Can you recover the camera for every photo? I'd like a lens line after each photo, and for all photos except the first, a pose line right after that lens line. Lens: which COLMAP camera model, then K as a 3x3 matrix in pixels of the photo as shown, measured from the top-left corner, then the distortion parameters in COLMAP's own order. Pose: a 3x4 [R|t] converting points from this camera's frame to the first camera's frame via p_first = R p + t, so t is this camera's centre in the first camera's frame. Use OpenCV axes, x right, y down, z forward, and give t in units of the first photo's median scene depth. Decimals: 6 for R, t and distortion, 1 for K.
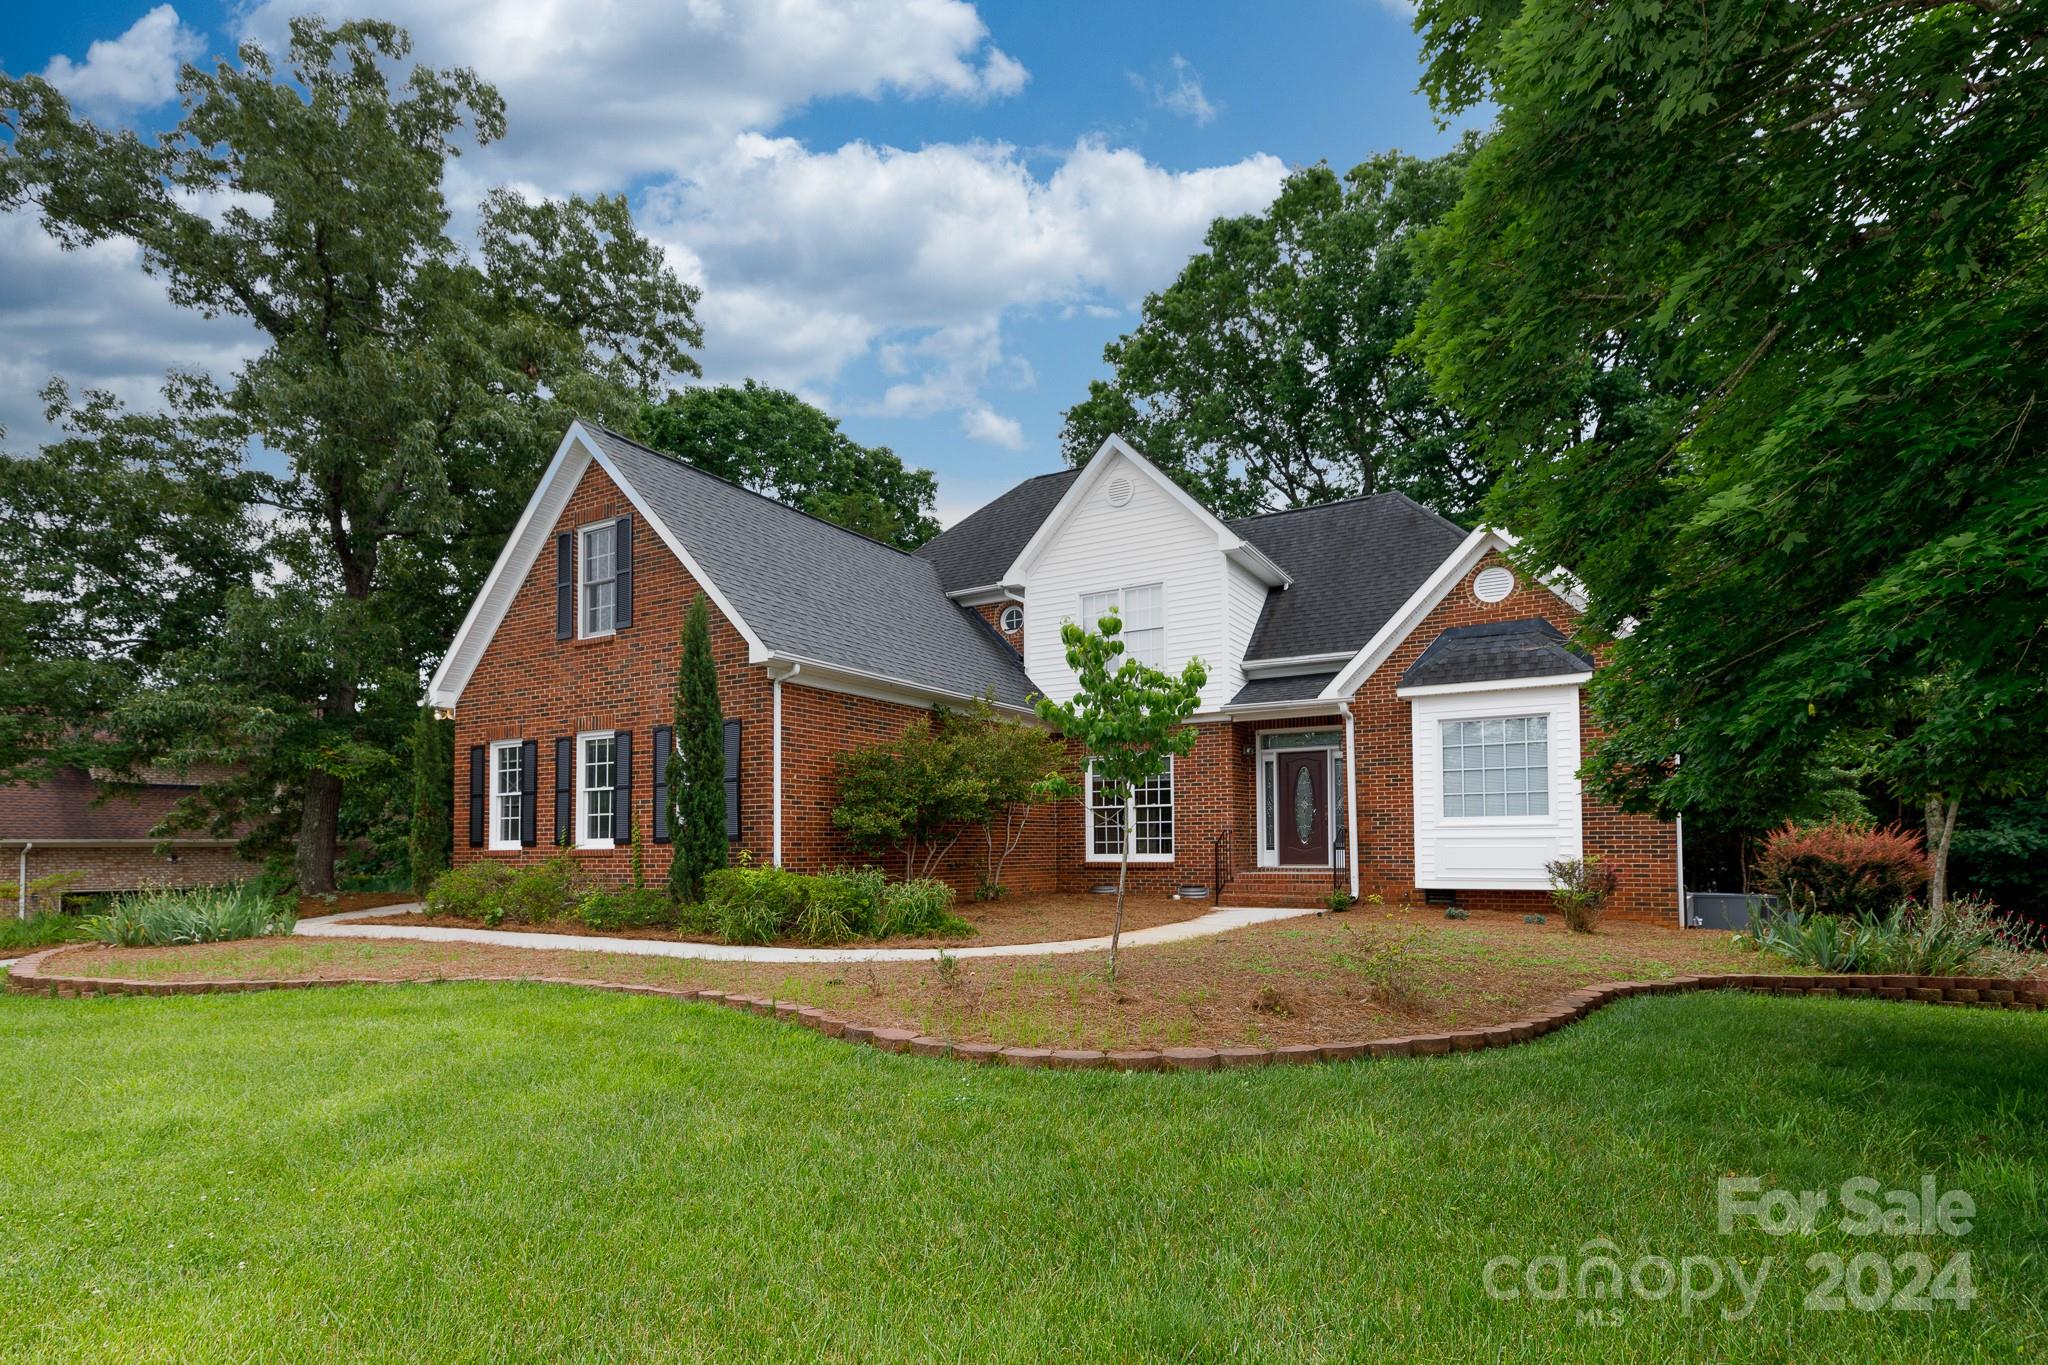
lens RADIAL K [[979.0, 0, 1024.6], [0, 979.0, 714.2], [0, 0, 1]] dist [0.001034, 0.000041]
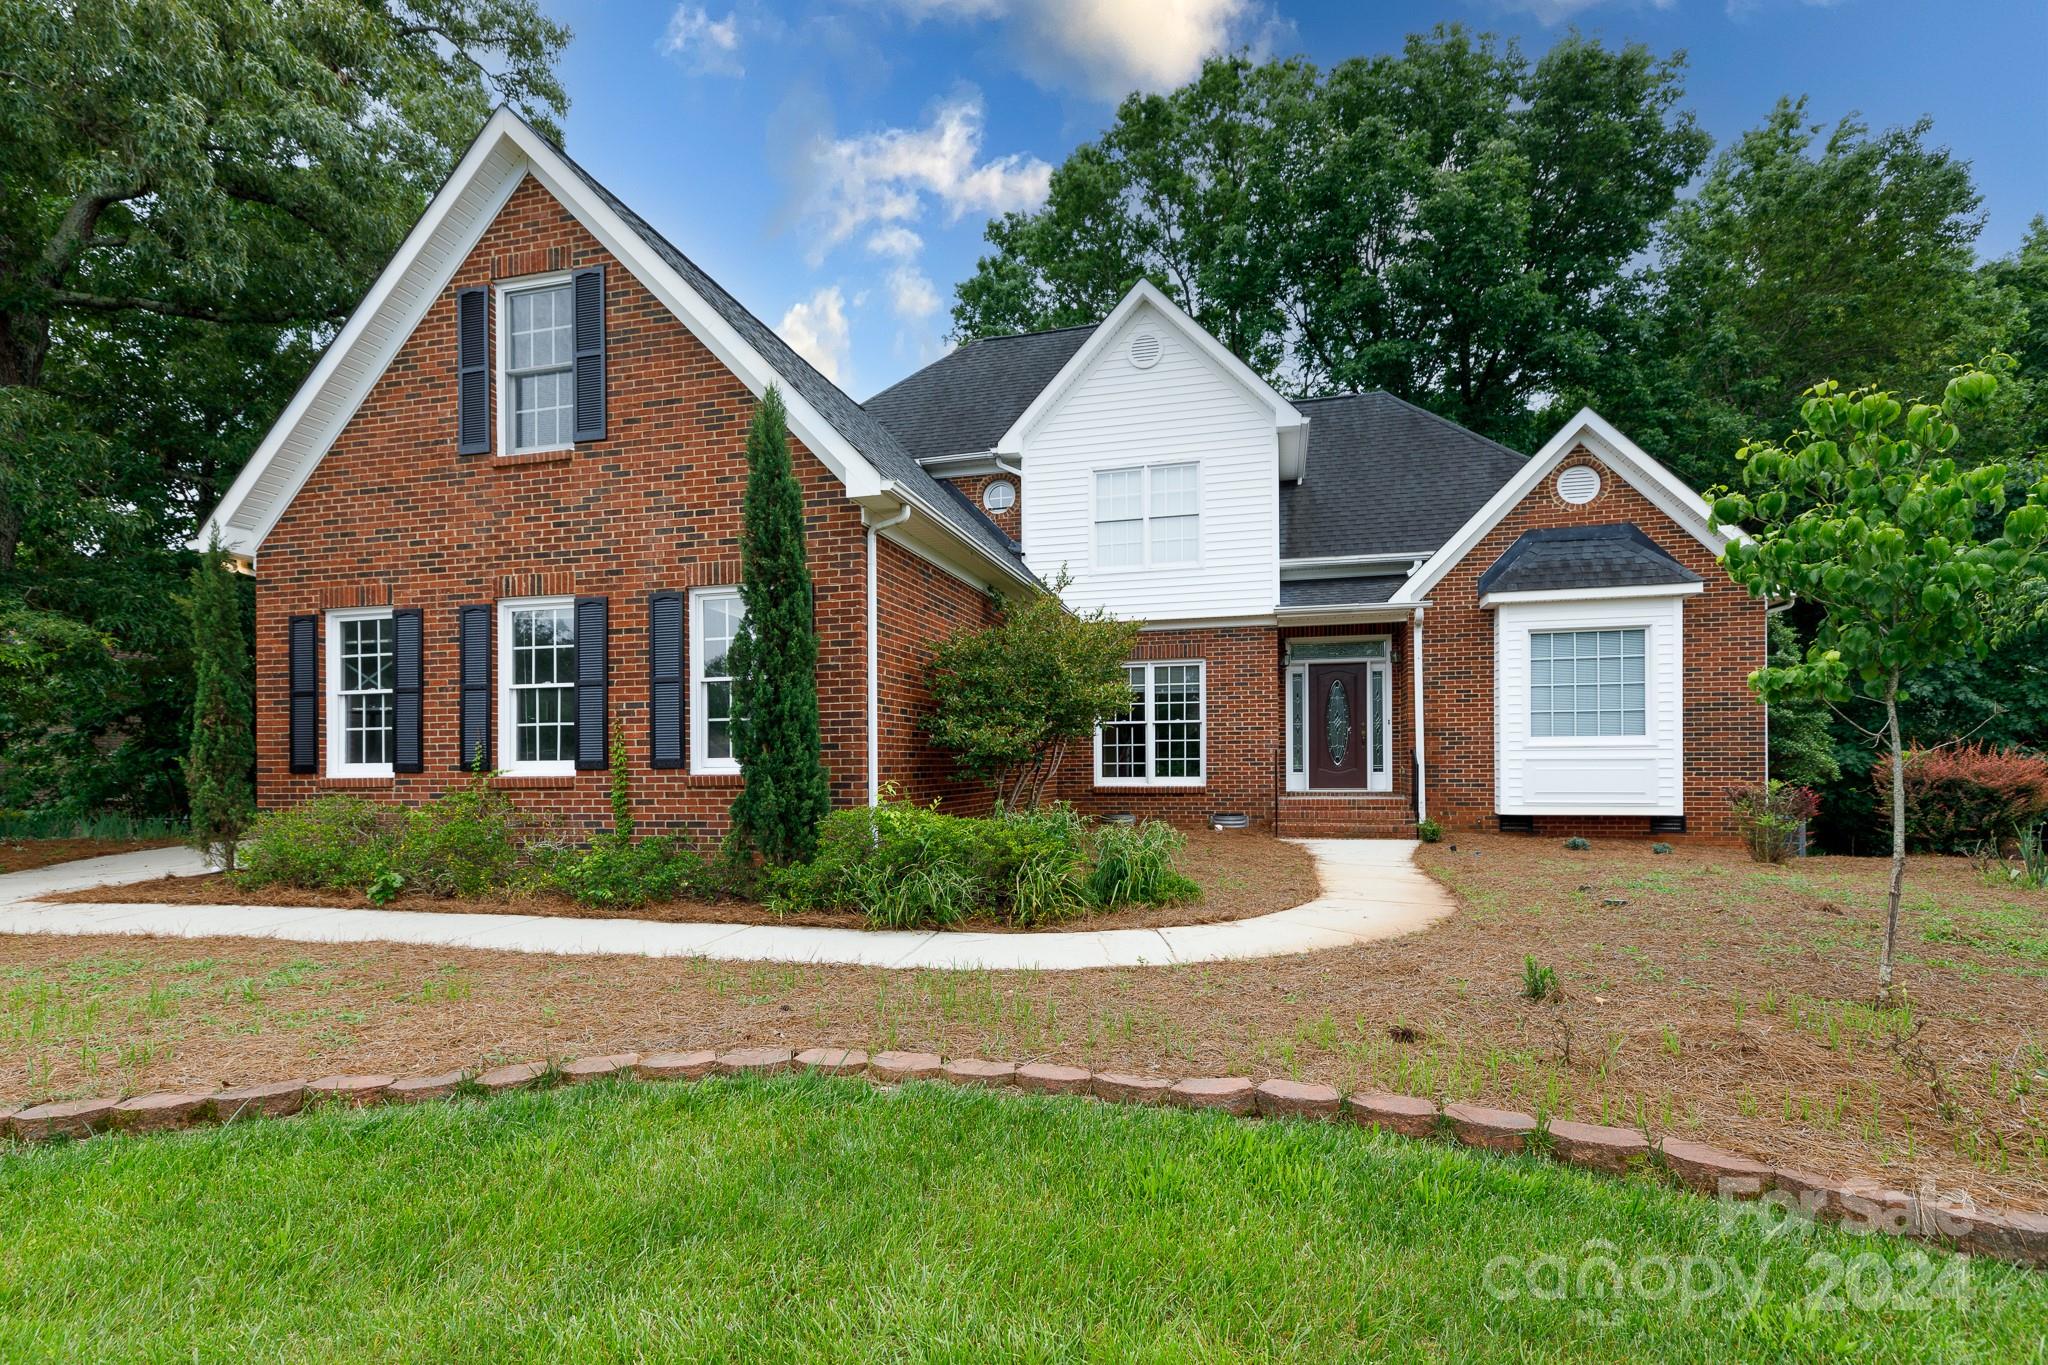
lens RADIAL K [[952.1, 0, 1024.0], [0, 952.1, 682.5], [0, 0, 1]] dist [0.002931, 0.001037]
pose [[0.966112, 0.021113, 0.257258, -0.260740], [-0.033586, 0.998459, 0.044187, 0.031931], [-0.255929, -0.051330, 0.965332, 0.272554]]
